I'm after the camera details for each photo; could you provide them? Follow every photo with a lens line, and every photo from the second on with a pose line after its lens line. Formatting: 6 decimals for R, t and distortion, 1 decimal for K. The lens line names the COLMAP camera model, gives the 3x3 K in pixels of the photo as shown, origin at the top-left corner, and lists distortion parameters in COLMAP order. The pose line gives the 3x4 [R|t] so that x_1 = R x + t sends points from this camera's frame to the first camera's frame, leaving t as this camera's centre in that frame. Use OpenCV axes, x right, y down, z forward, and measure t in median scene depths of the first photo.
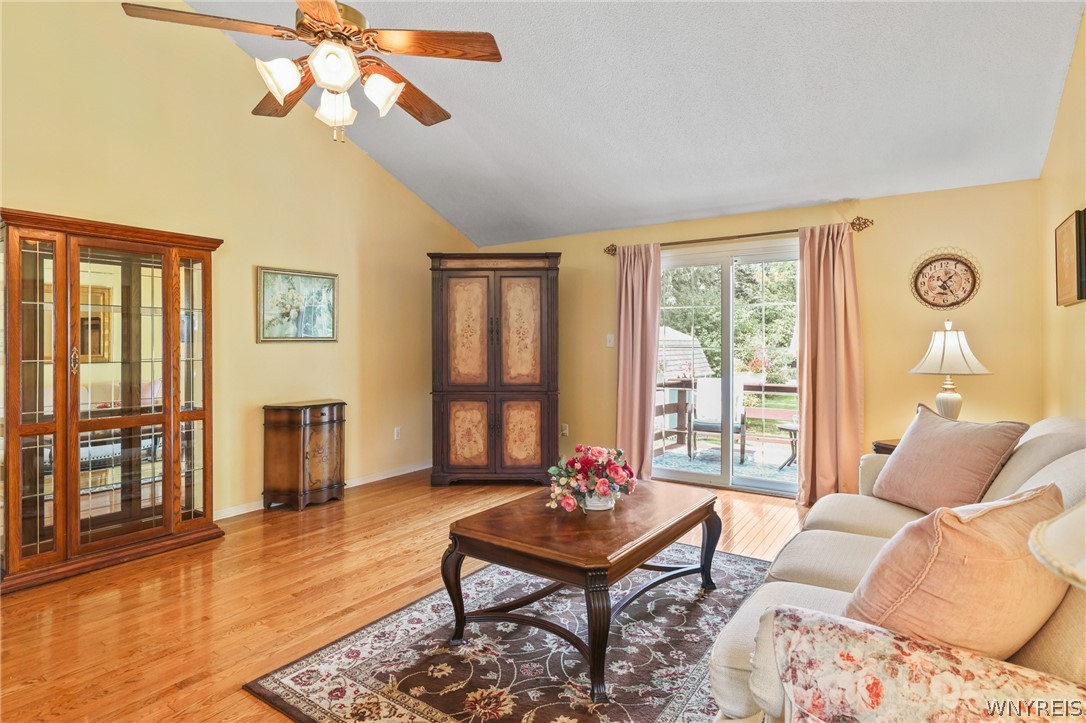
lens RADIAL K [[576.7, 0, 540.8], [0, 576.7, 342.4], [0, 0, 1]] dist [0.001476, 0.000187]
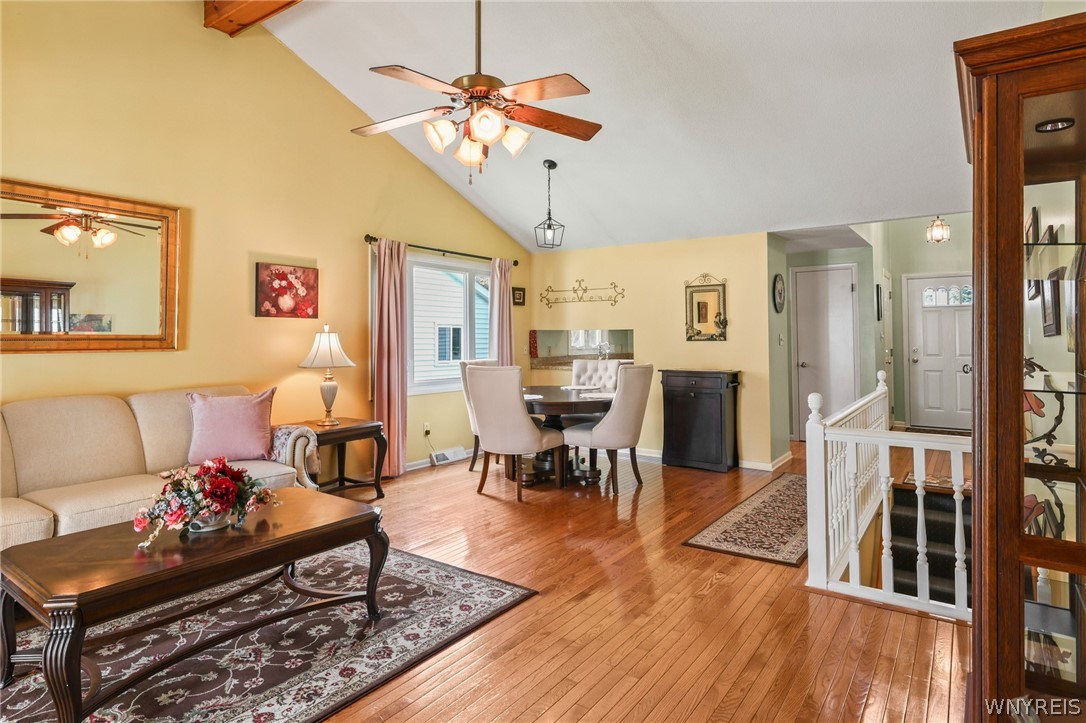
lens RADIAL K [[601.2, 0, 540.6], [0, 601.2, 336.6], [0, 0, 1]] dist [0.002430, 0.000411]
pose [[-0.999742, 0.002220, 0.022588, -0.251417], [0.002011, 0.999955, -0.009265, 0.000548], [-0.022607, -0.009217, -0.999702, 1.102233]]
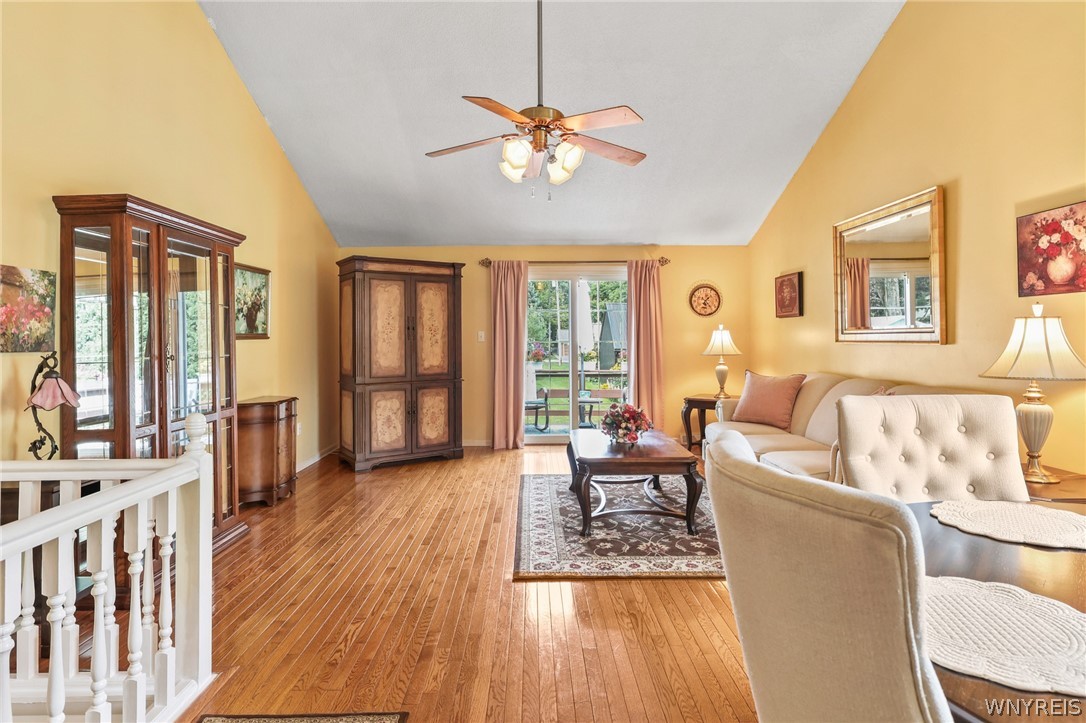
lens RADIAL K [[586.2, 0, 539.5], [0, 586.2, 333.8], [0, 0, 1]] dist [0.001478, 0.000161]
pose [[0.819007, 0.000604, 0.573784, -0.582610], [0.004651, 0.999960, -0.007691, 0.001577], [-0.573765, 0.008968, 0.818971, -0.099395]]
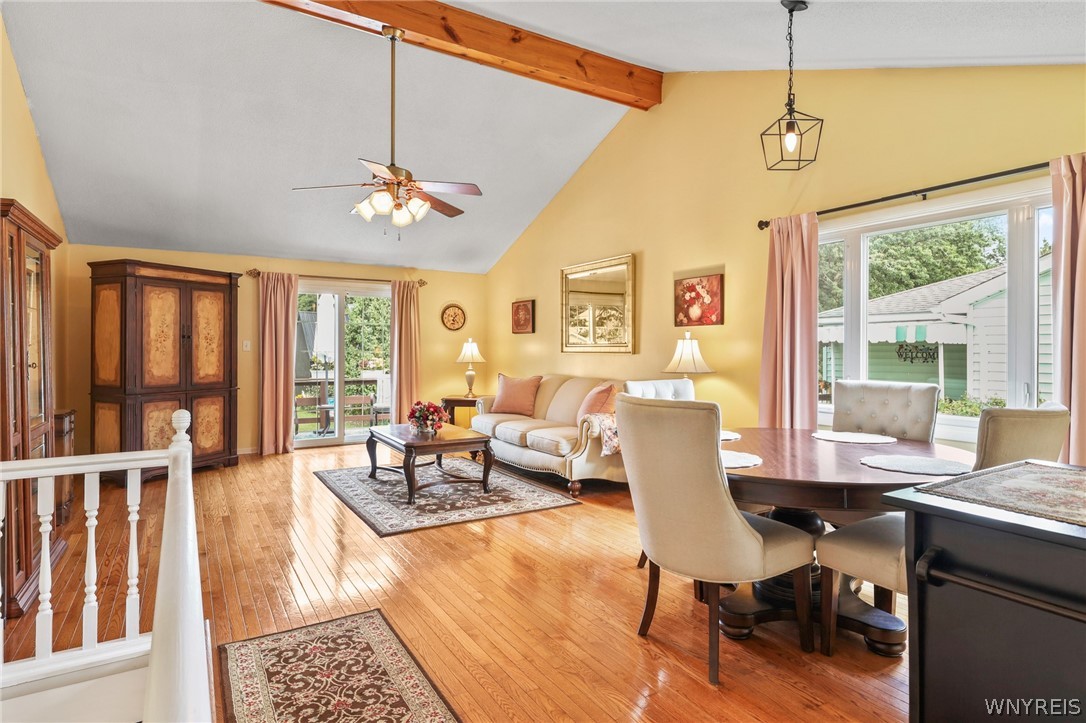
lens RADIAL K [[583.0, 0, 535.8], [0, 583.0, 349.2], [0, 0, 1]] dist [0.002987, 0.001015]
pose [[0.418363, 0.000034, 0.908280, -0.896494], [-0.003478, 0.999993, 0.001565, 0.000289], [-0.908273, -0.003814, 0.418360, -0.096120]]
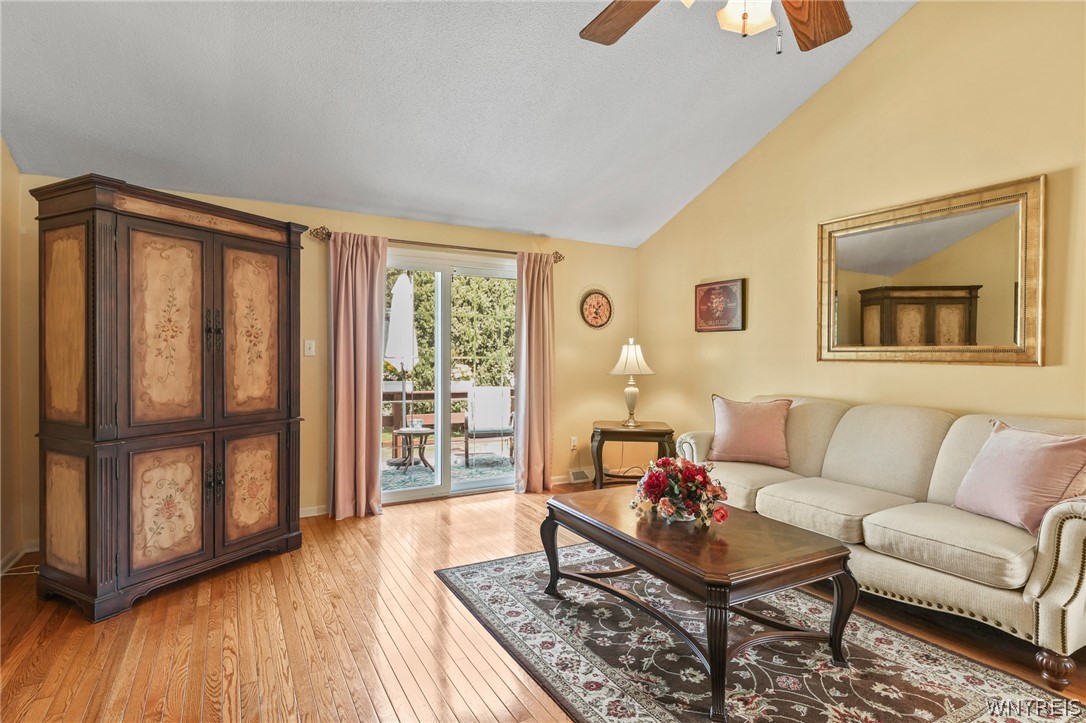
lens RADIAL K [[556.1, 0, 536.5], [0, 556.1, 360.4], [0, 0, 1]] dist [0.000306, 0.000478]
pose [[0.449381, -0.008281, 0.893302, -0.499756], [-0.007483, 0.999887, 0.013034, 0.002170], [-0.893309, -0.012542, 0.449268, 0.456302]]
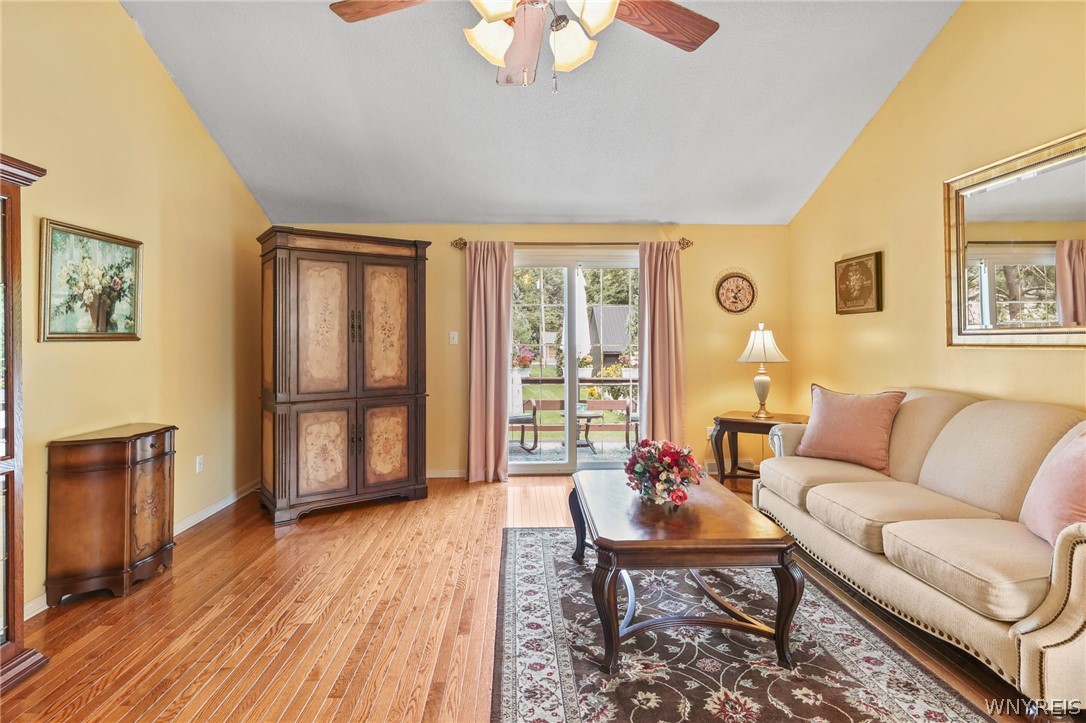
lens RADIAL K [[578.9, 0, 537.7], [0, 578.9, 333.7], [0, 0, 1]] dist [0.001135, 0.000265]
pose [[0.805382, 0.004748, 0.592737, -0.402009], [0.003115, 0.999920, -0.012242, 0.002290], [-0.592748, 0.011706, 0.805303, 0.171199]]
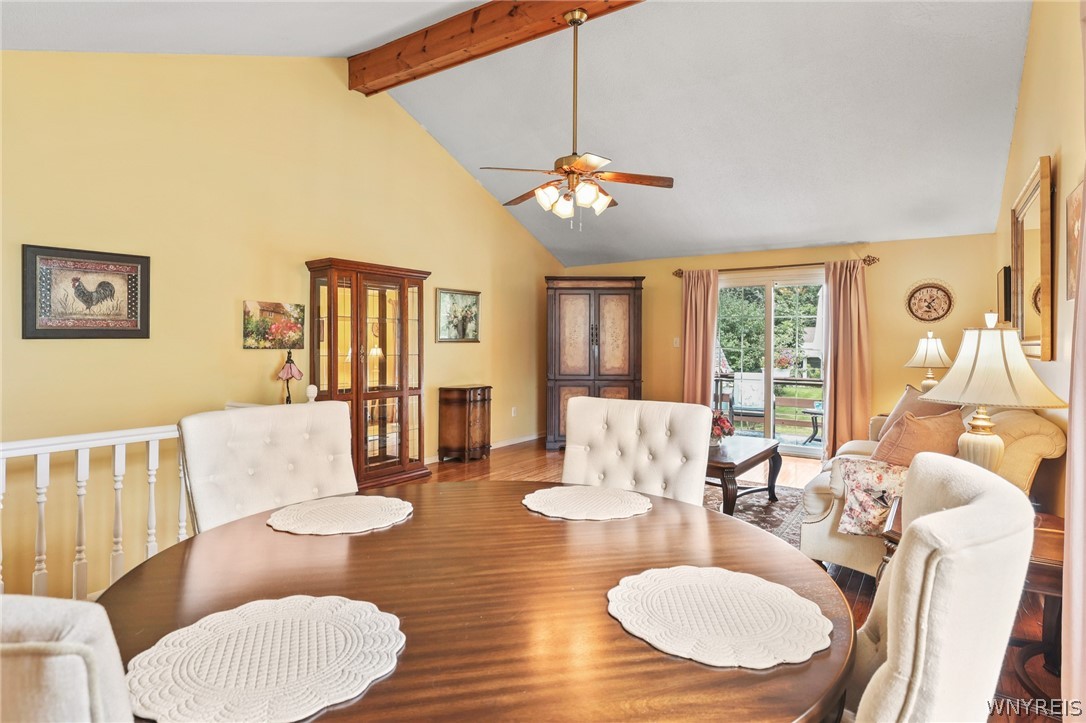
lens RADIAL K [[578.1, 0, 538.6], [0, 578.1, 341.5], [0, 0, 1]] dist [0.002300, 0.000104]
pose [[0.999953, 0.007057, -0.006574, -0.218189], [-0.007049, 0.999974, 0.001272, -0.004869], [0.006583, -0.001226, 0.999978, -0.372889]]
